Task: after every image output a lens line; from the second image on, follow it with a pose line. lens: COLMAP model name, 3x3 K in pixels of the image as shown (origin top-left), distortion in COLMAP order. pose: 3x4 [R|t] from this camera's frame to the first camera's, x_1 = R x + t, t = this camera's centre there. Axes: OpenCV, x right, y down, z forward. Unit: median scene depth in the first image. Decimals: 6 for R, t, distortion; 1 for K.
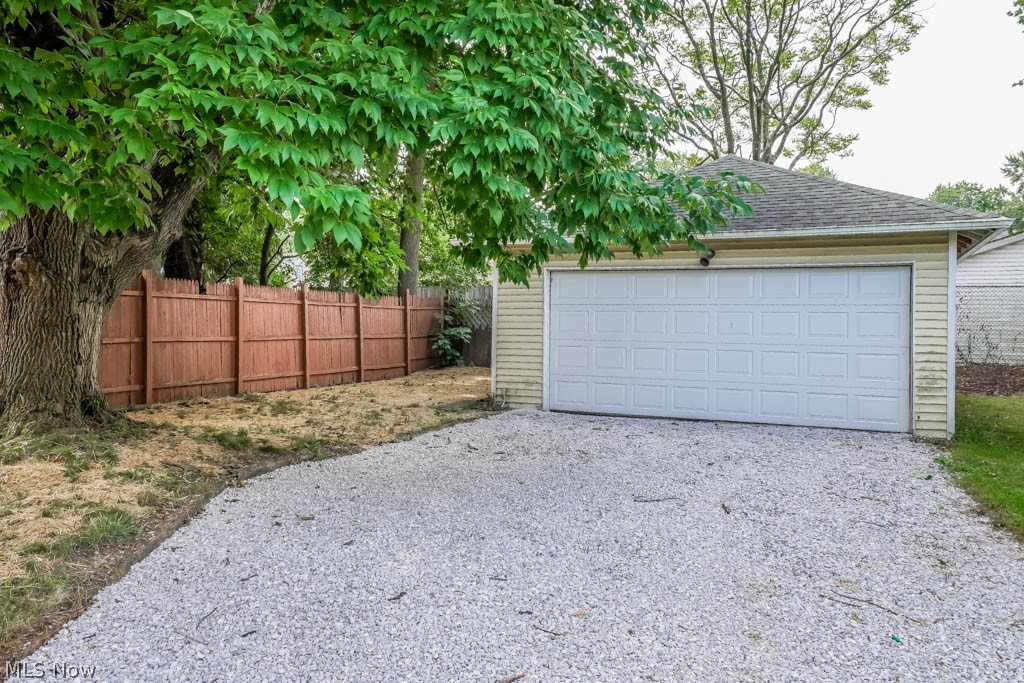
lens RADIAL K [[764.0, 0, 509.5], [0, 764.0, 316.8], [0, 0, 1]] dist [-0.011078, -0.004006]
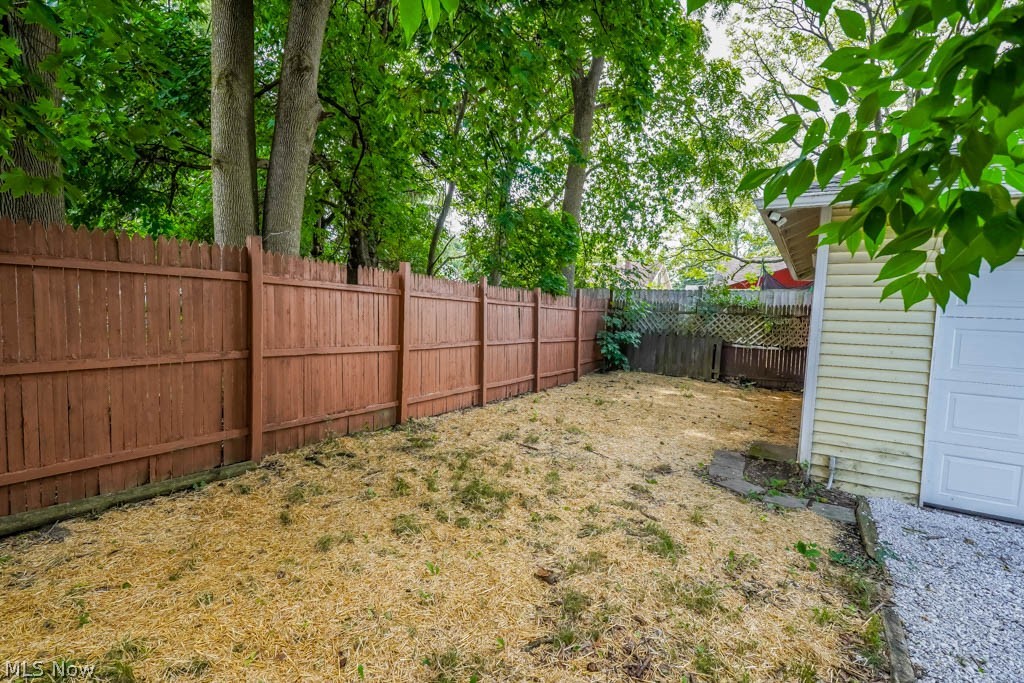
lens RADIAL K [[528.6, 0, 512.0], [0, 528.6, 341.5], [0, 0, 1]] dist [-0.002979, -0.001039]
pose [[0.988310, 0.041125, -0.146808, -0.167606], [-0.033160, 0.997863, 0.056297, -0.008347], [0.148809, -0.050770, 0.987562, 0.486796]]
